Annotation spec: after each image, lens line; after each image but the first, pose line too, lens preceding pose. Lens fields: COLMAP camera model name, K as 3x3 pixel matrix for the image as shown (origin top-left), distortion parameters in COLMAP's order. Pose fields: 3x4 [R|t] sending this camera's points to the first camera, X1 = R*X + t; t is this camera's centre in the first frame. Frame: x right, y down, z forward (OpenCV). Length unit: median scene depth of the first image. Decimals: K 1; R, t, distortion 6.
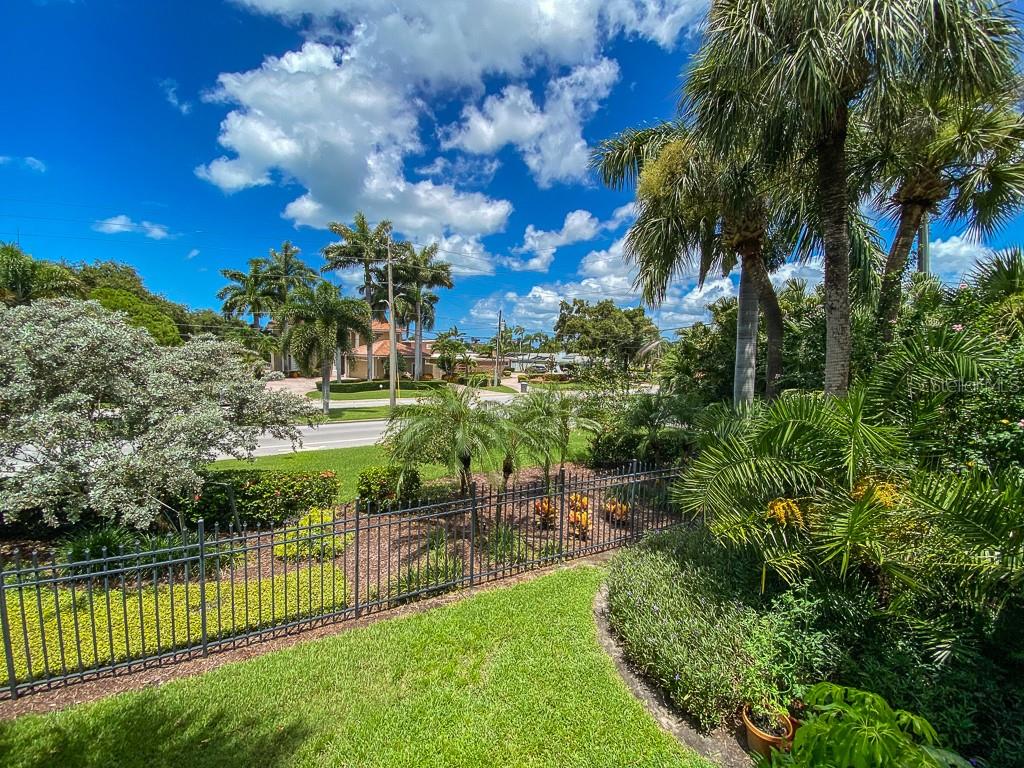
lens RADIAL K [[430.8, 0, 512.0], [0, 430.8, 384.0], [0, 0, 1]] dist [-0.000118, -0.000658]
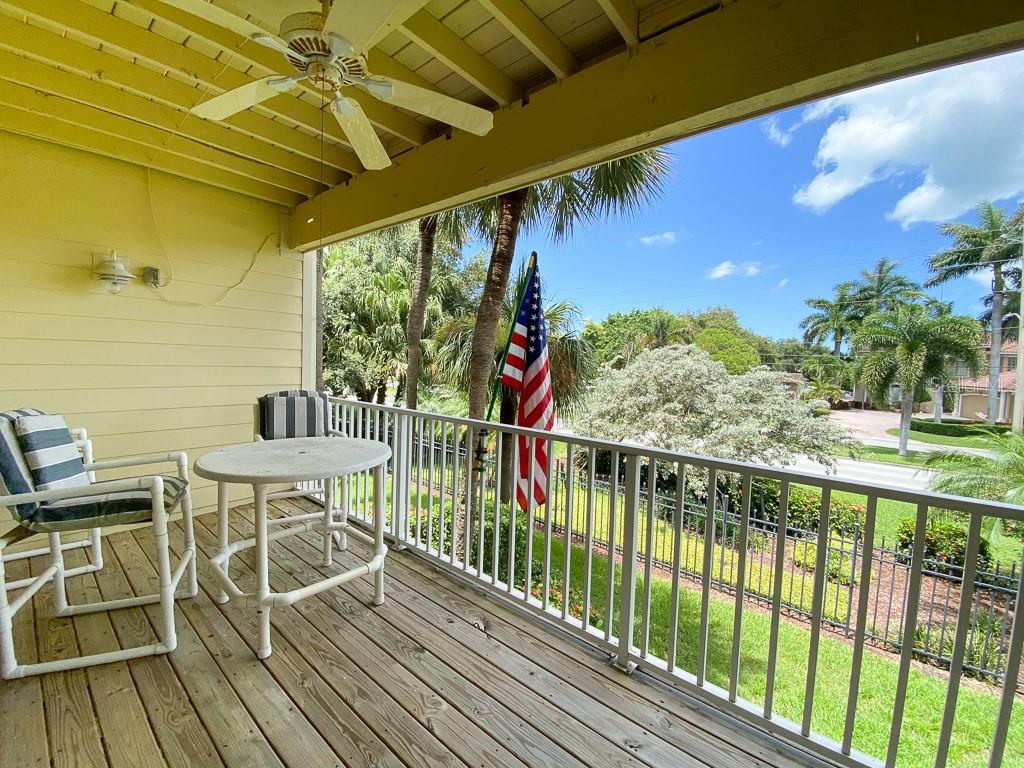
lens RADIAL K [[430.8, 0, 512.0], [0, 430.8, 384.0], [0, 0, 1]] dist [-0.000118, -0.000658]
pose [[0.375063, 0.035716, -0.926311, 0.181860], [-0.093562, 0.995613, 0.000505, 0.003826], [0.922266, 0.086478, 0.376759, -0.132914]]
